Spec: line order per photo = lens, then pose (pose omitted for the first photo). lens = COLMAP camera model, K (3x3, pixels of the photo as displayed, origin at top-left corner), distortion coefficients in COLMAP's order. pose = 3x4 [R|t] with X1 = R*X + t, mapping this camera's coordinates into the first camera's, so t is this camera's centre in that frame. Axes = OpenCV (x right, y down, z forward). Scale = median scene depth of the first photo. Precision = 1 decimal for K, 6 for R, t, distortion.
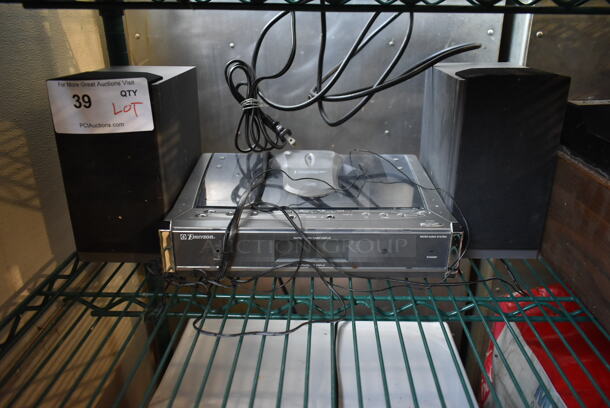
lens RADIAL K [[468.3, 0, 305.0], [0, 468.3, 204.0], [0, 0, 1]] dist [-0.003741, -0.005848]
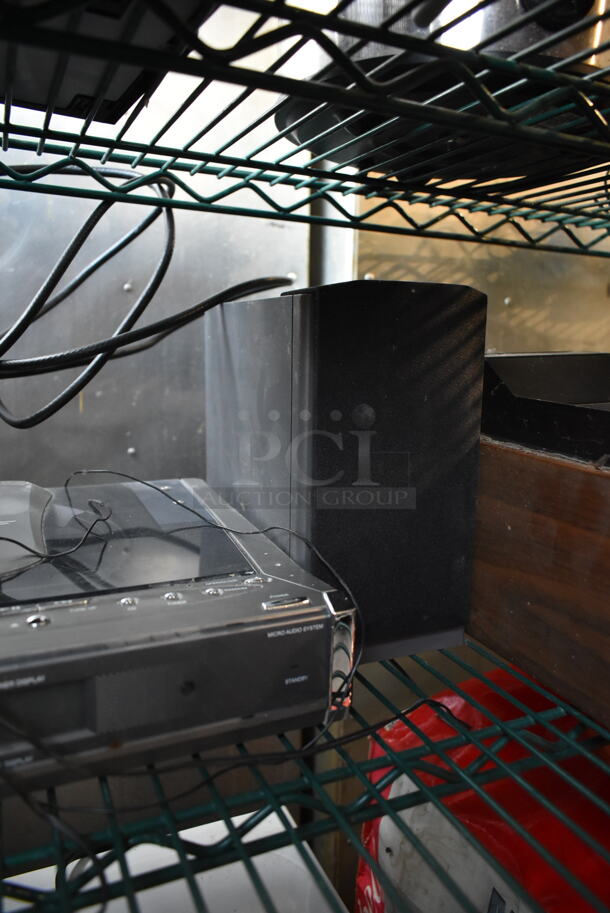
lens RADIAL K [[700.9, 0, 308.6], [0, 700.9, 443.8], [0, 0, 1]] dist [-0.003741, -0.005848]
pose [[0.893151, -0.040382, 0.447941, 0.001769], [0.139715, 0.971598, -0.190989, 0.026073], [-0.427507, 0.233166, 0.873425, 0.364532]]
